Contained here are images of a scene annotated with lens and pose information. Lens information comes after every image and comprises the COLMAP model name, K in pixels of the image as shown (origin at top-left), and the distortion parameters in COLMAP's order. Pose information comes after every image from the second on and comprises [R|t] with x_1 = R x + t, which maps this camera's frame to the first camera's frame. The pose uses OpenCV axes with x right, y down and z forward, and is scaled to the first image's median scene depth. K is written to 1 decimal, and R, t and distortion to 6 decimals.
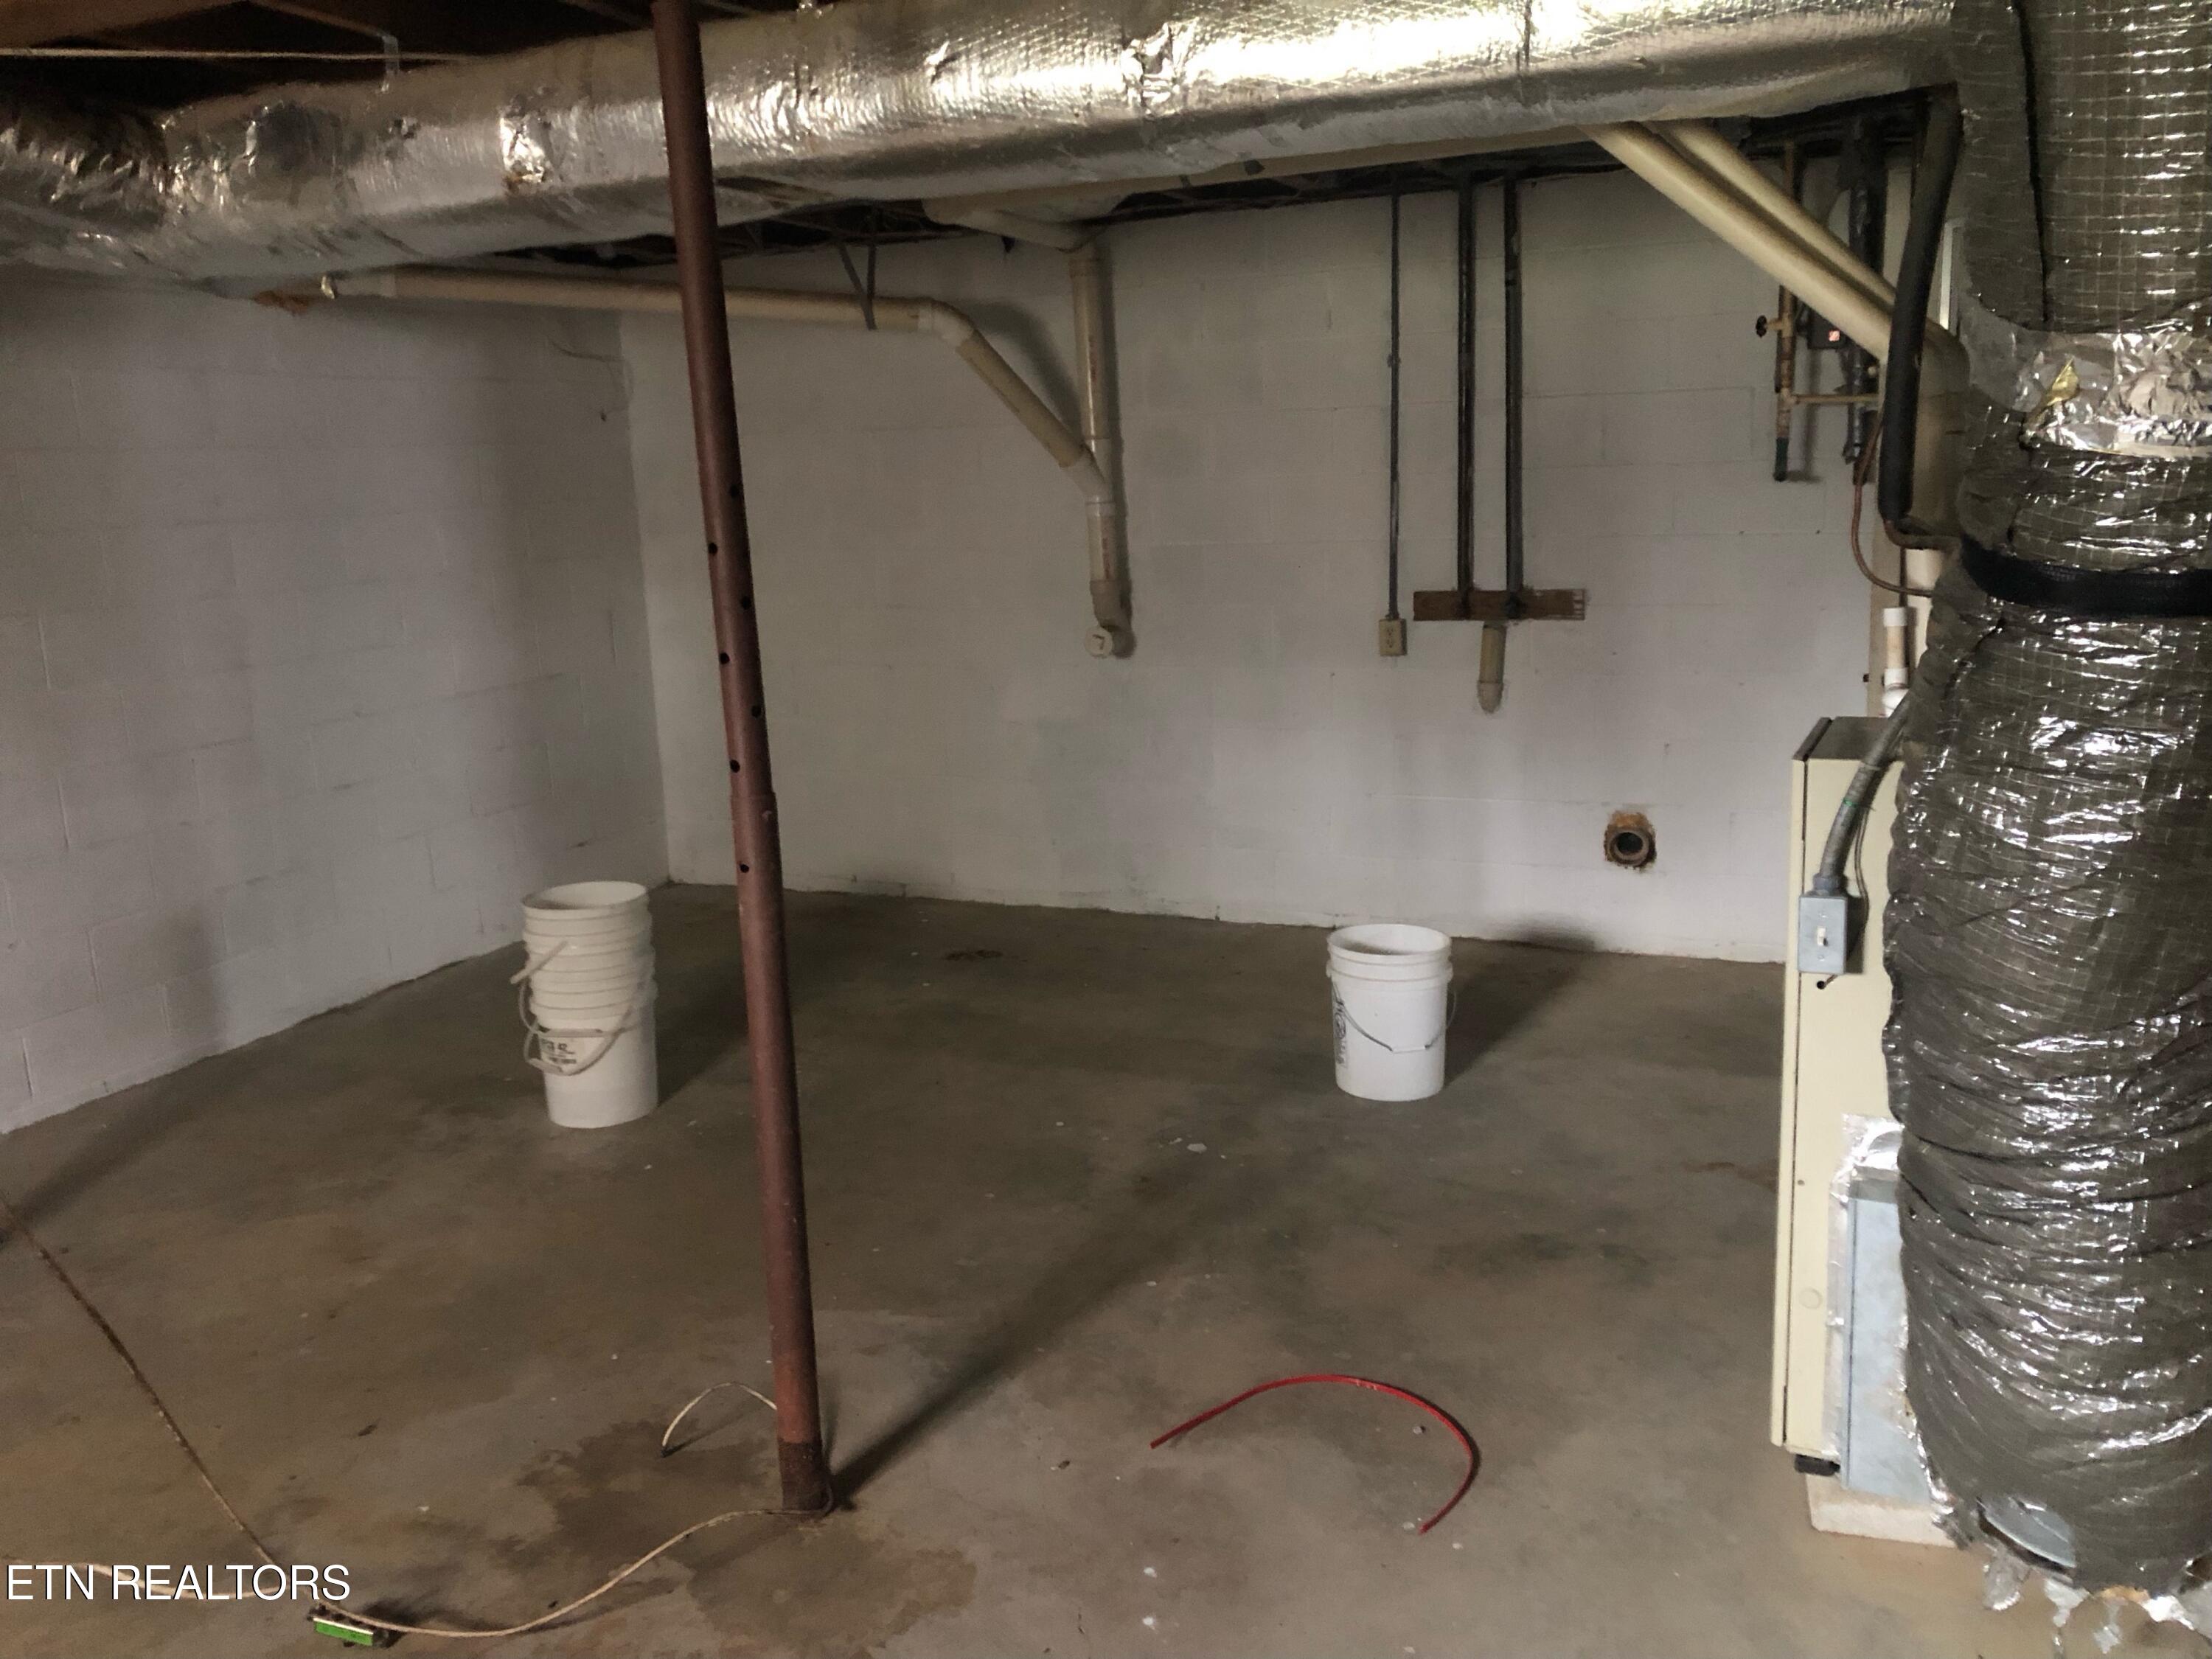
lens RADIAL K [[1843.8, 0, 1106.8], [0, 1843.8, 820.0], [0, 0, 1]] dist [0.045121, -0.001896]
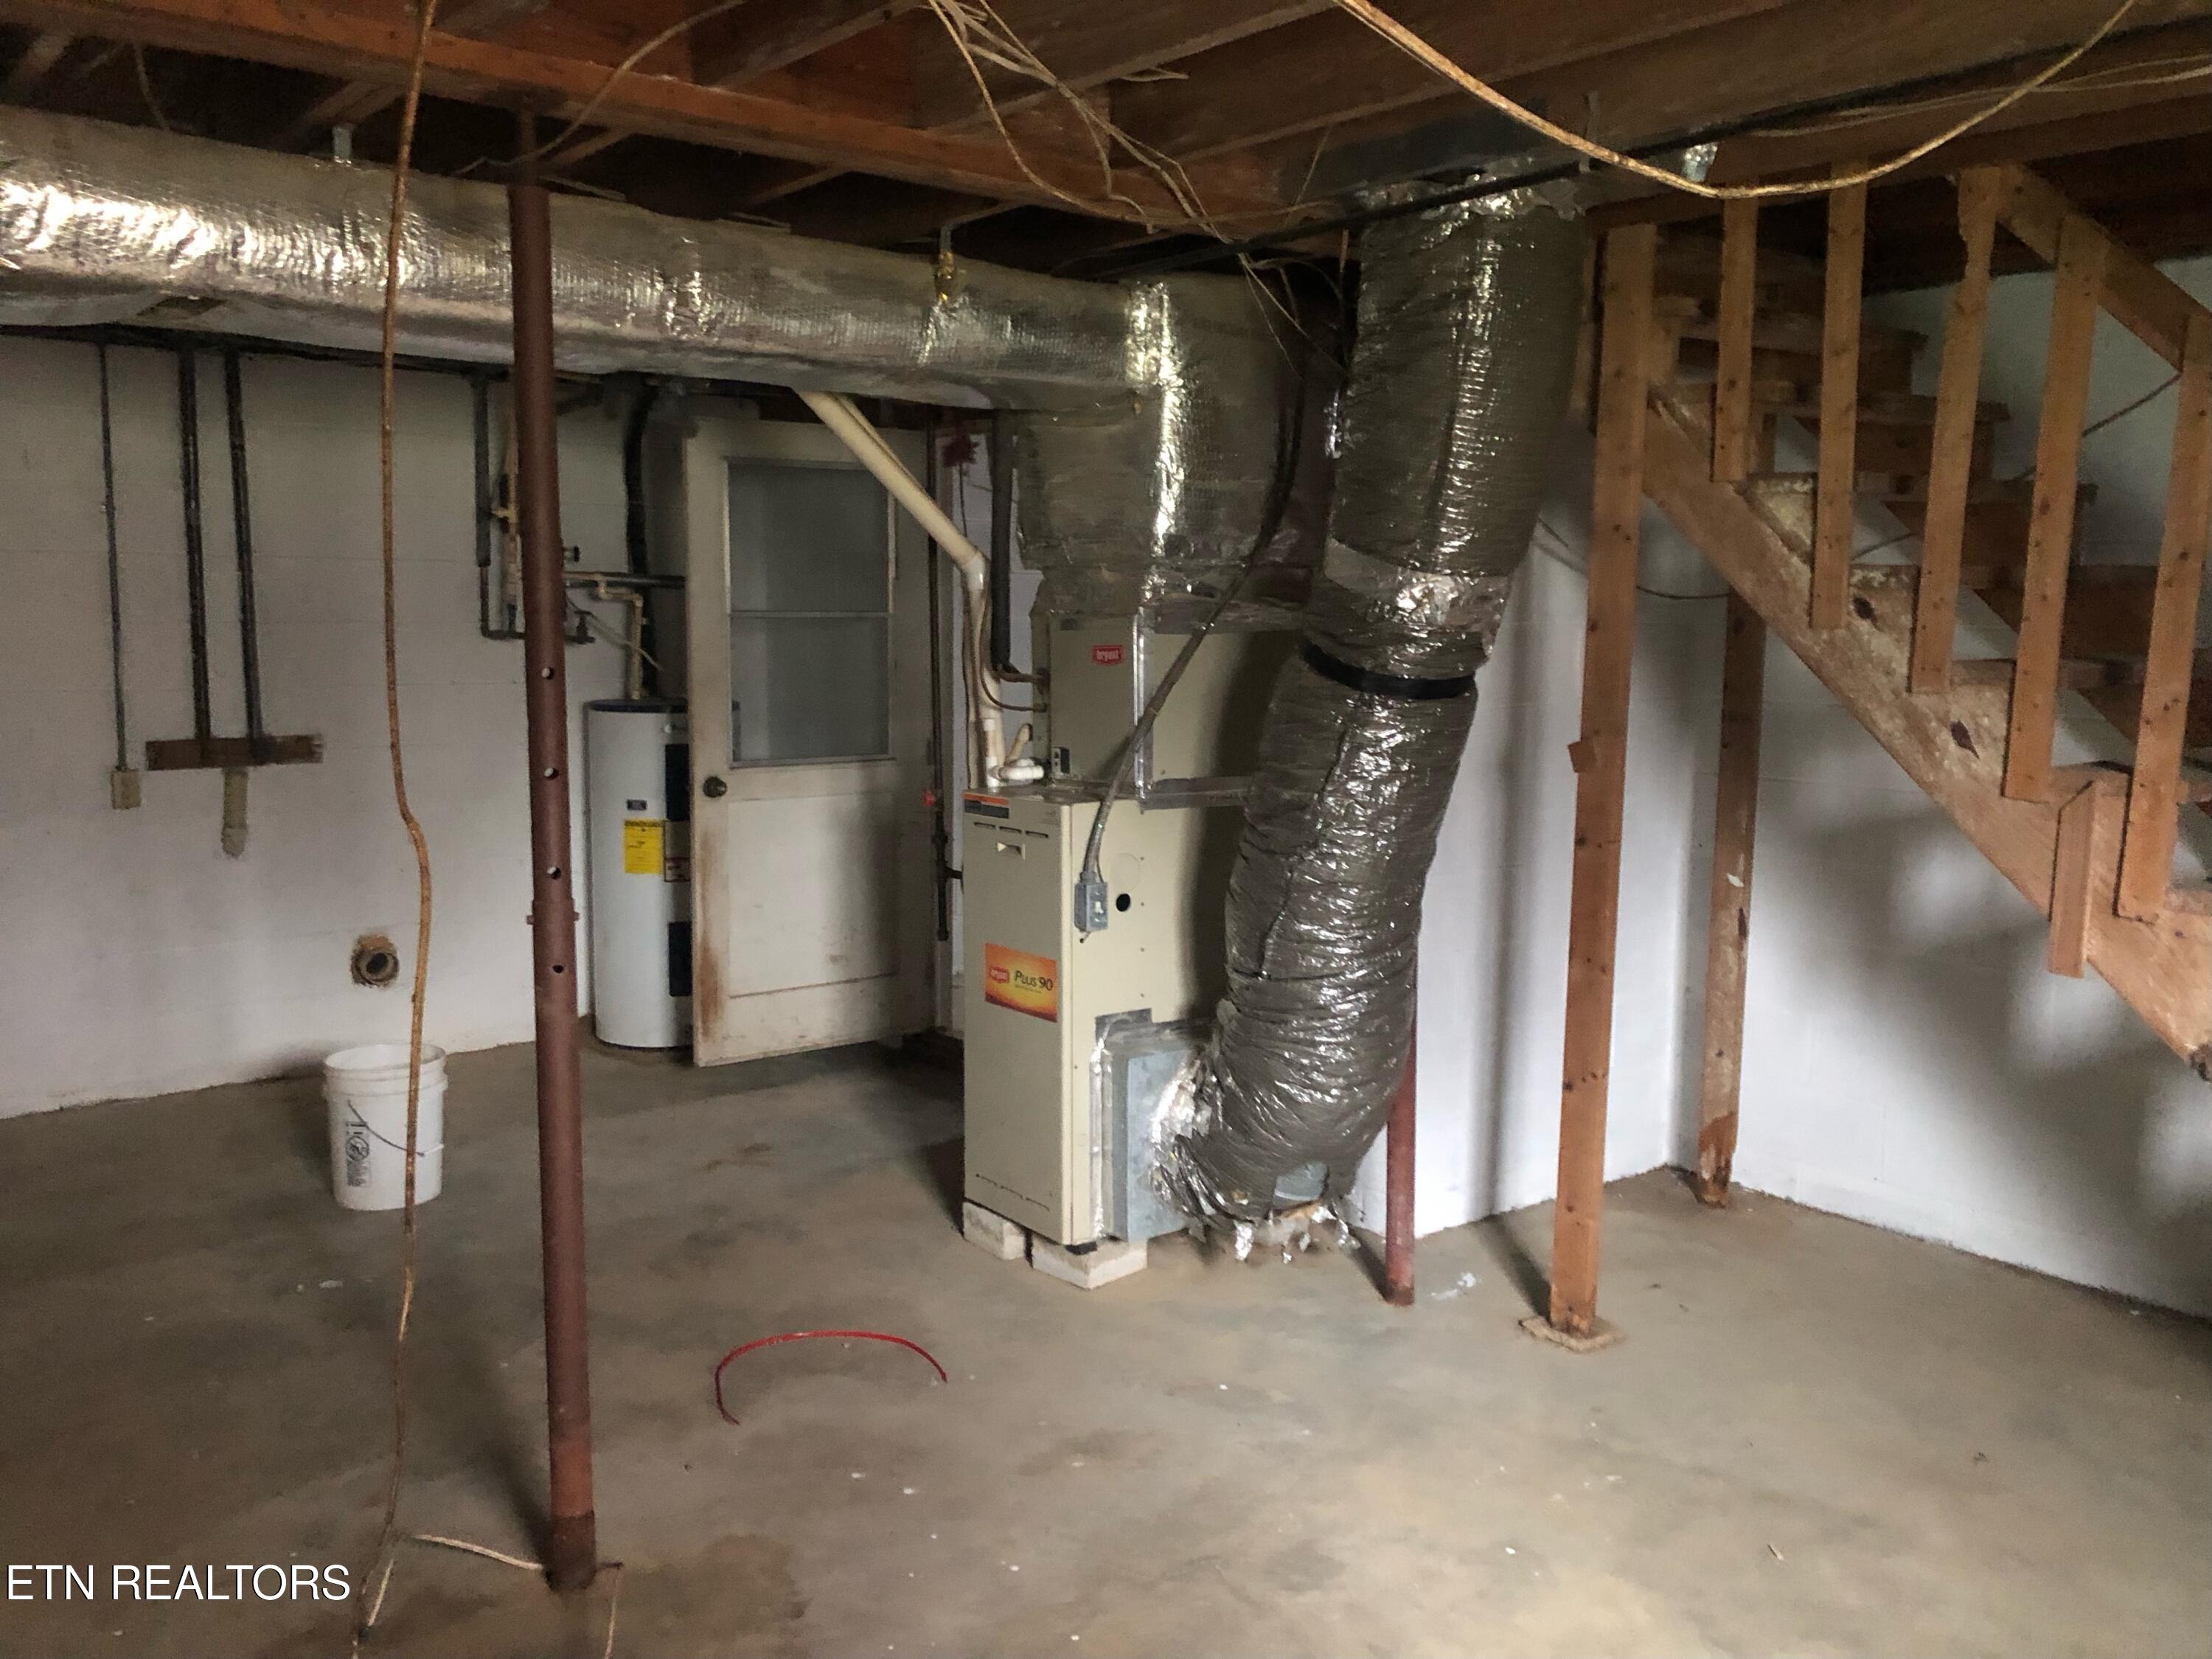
lens RADIAL K [[1843.8, 0, 1105.6], [0, 1843.8, 834.9], [0, 0, 1]] dist [0.045121, -0.001896]
pose [[0.457581, -0.073853, 0.886095, -0.509517], [0.149568, 0.988738, 0.005170, -0.003811], [-0.876498, 0.130166, 0.463474, 0.108229]]
